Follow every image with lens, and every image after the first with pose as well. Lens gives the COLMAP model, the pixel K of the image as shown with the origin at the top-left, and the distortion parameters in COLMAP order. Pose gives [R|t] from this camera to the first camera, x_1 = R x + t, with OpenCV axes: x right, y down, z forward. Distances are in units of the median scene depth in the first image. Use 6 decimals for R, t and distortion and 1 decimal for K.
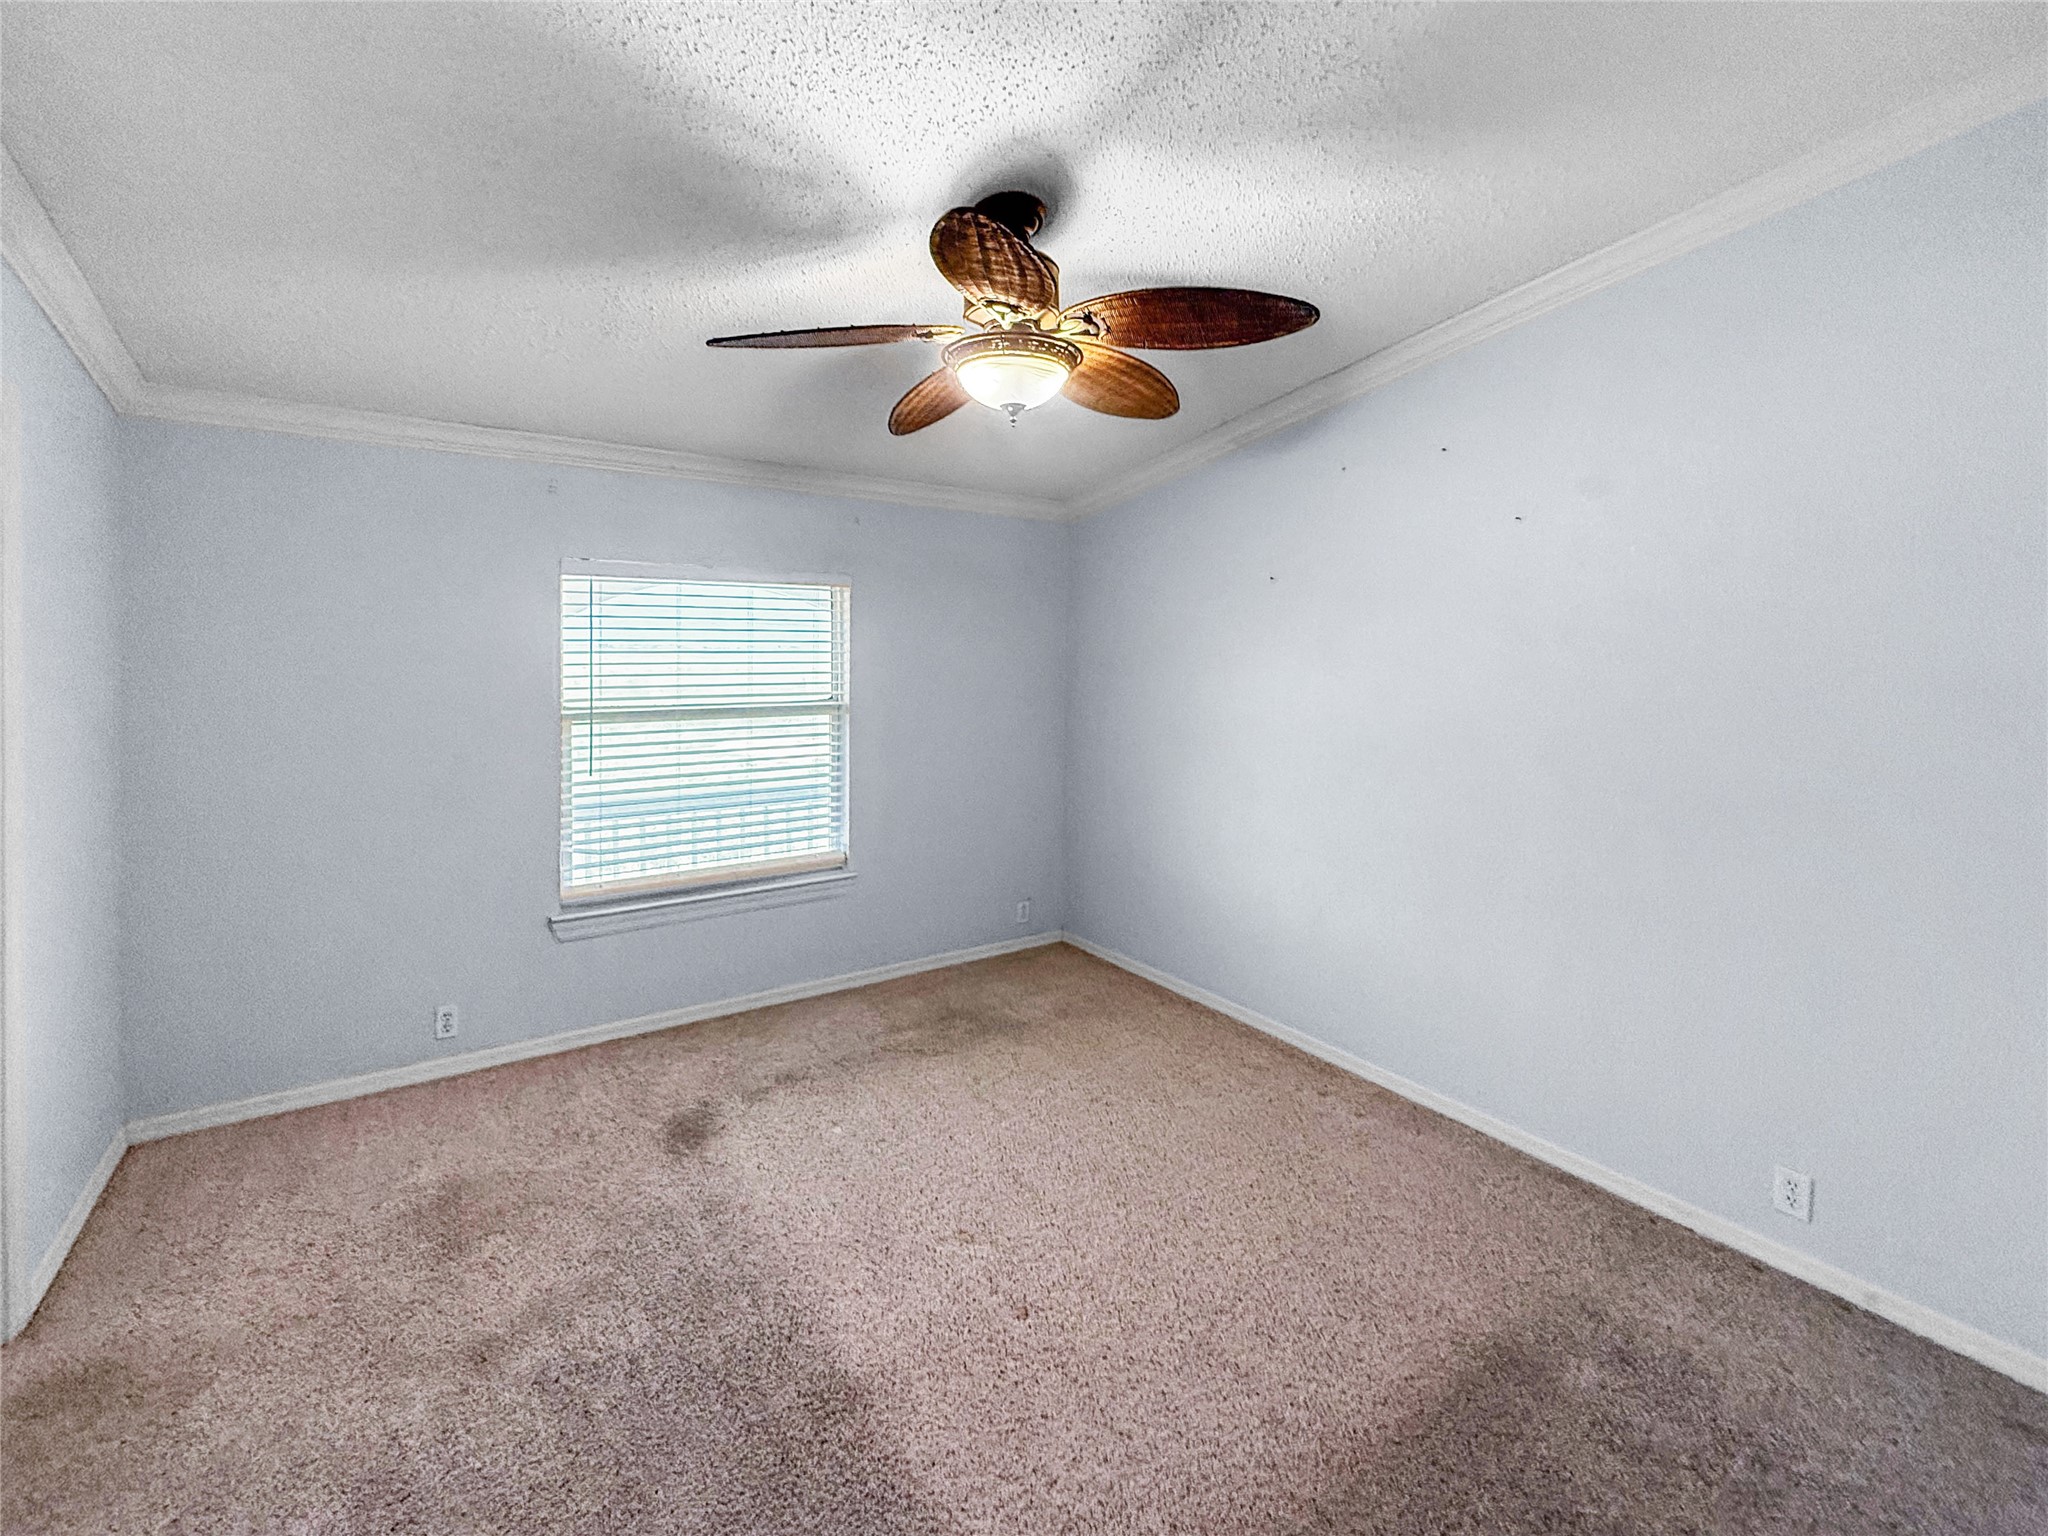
lens RADIAL K [[828.6, 0, 1024.0], [0, 828.6, 768.0], [0, 0, 1]] dist [0.000059, -0.000246]
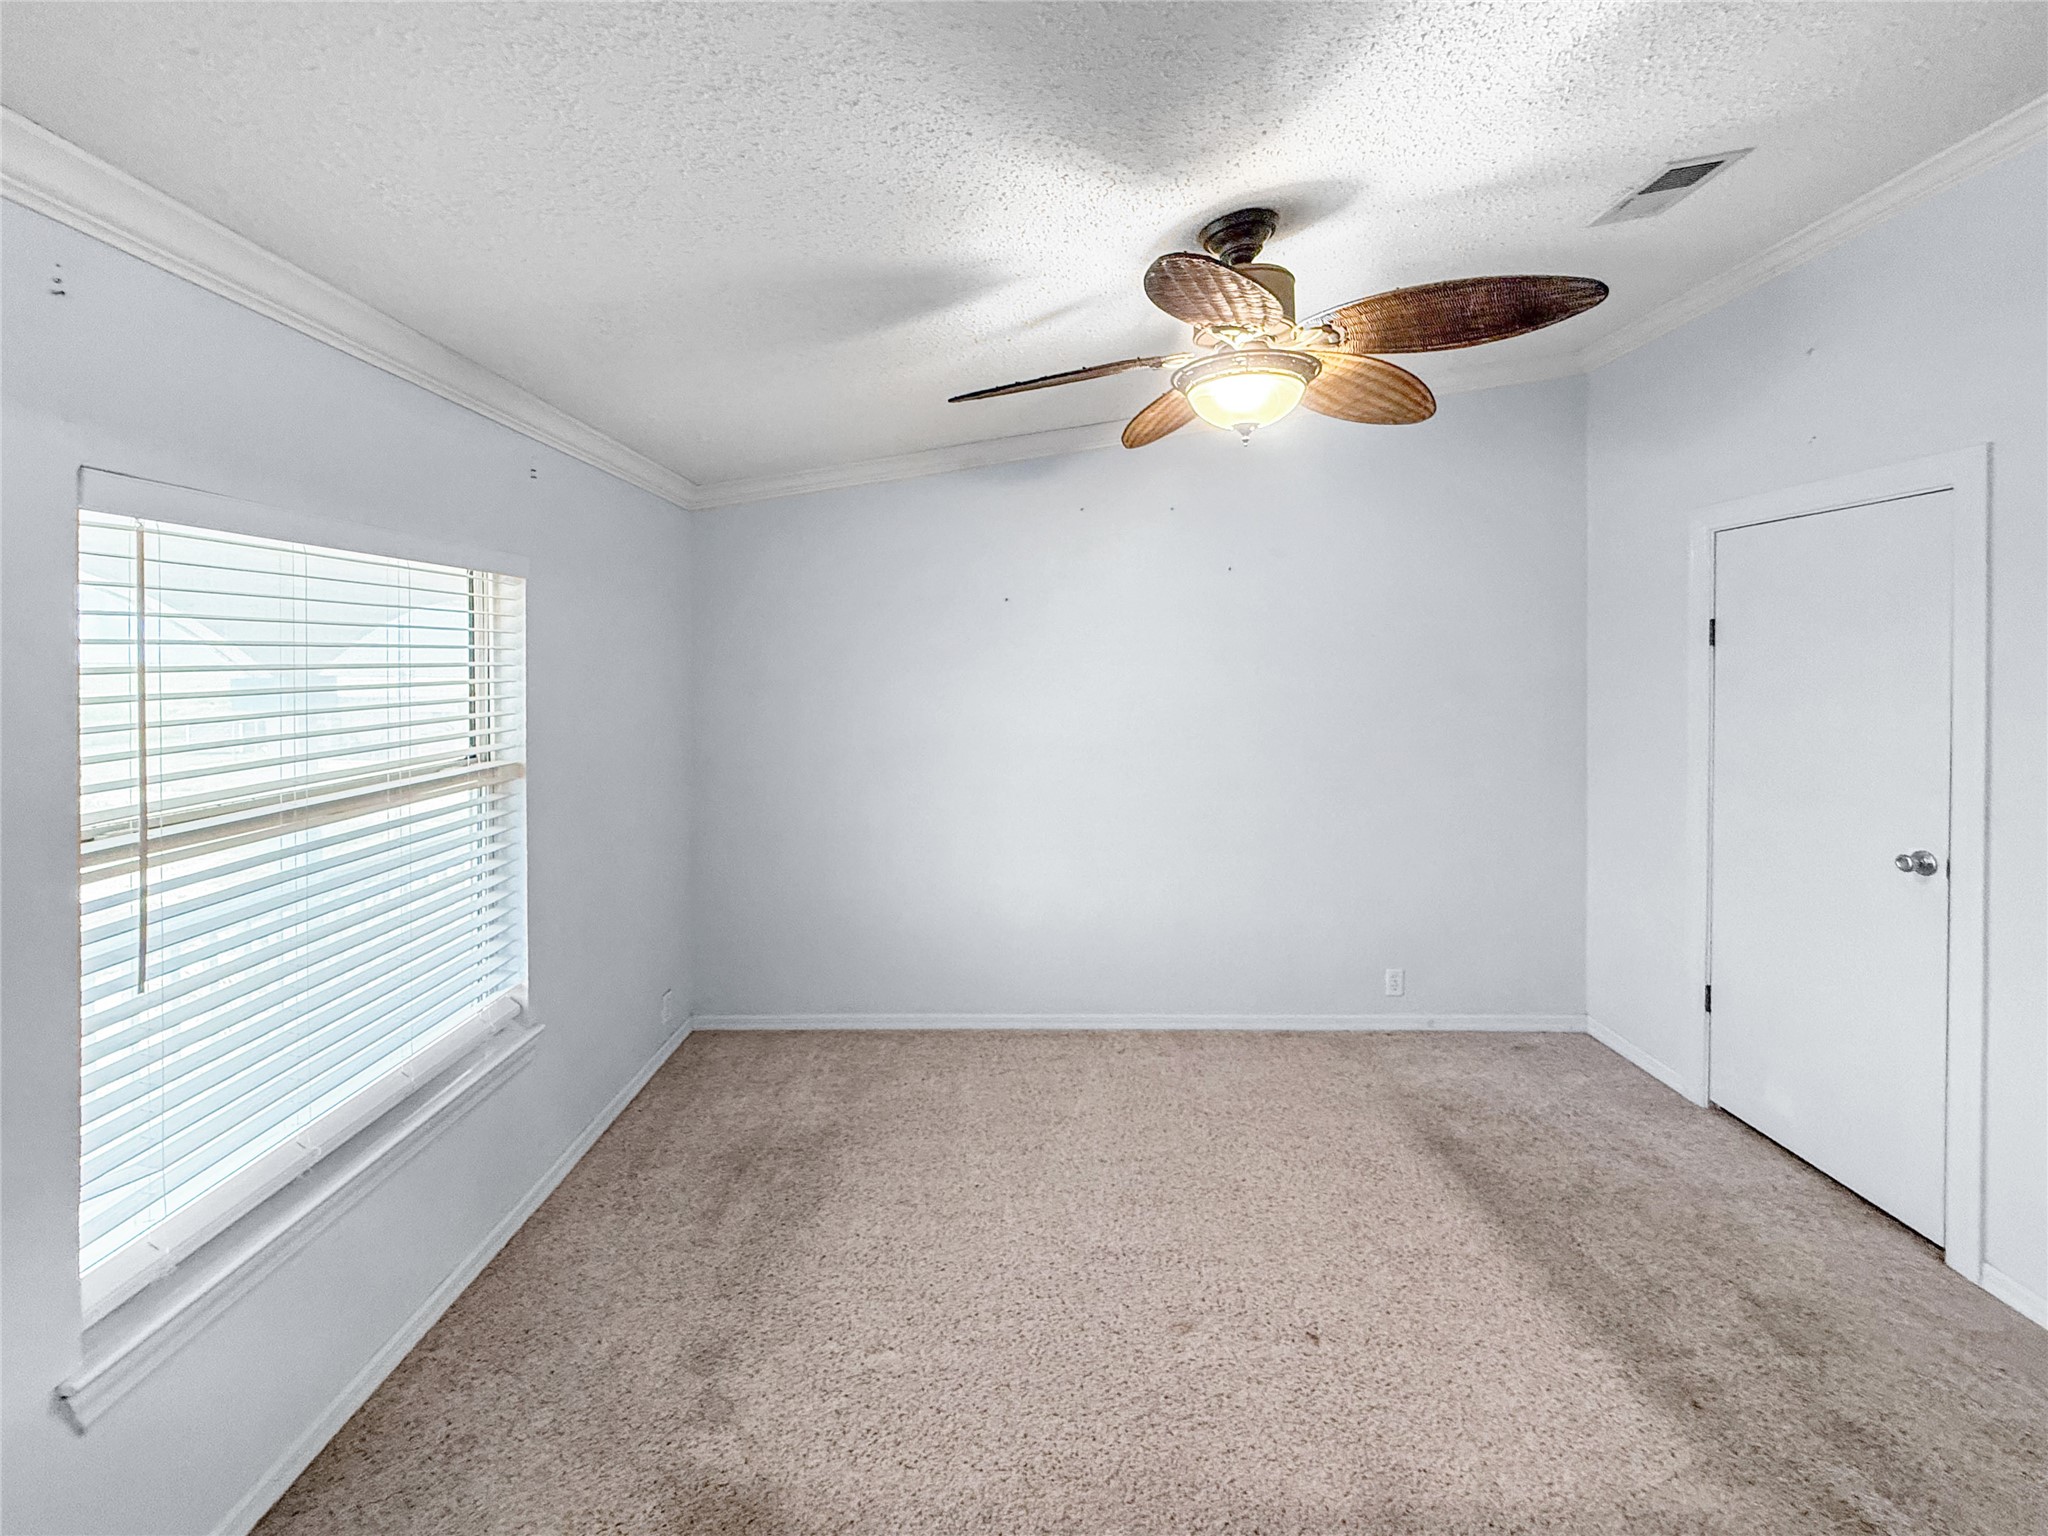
lens RADIAL K [[828.6, 0, 1024.0], [0, 828.6, 768.0], [0, 0, 1]] dist [0.000059, -0.000246]
pose [[0.618229, -0.127627, 0.775567, -0.594719], [0.139777, 0.988853, 0.051305, -0.067730], [-0.773470, 0.076689, 0.629177, 0.407122]]
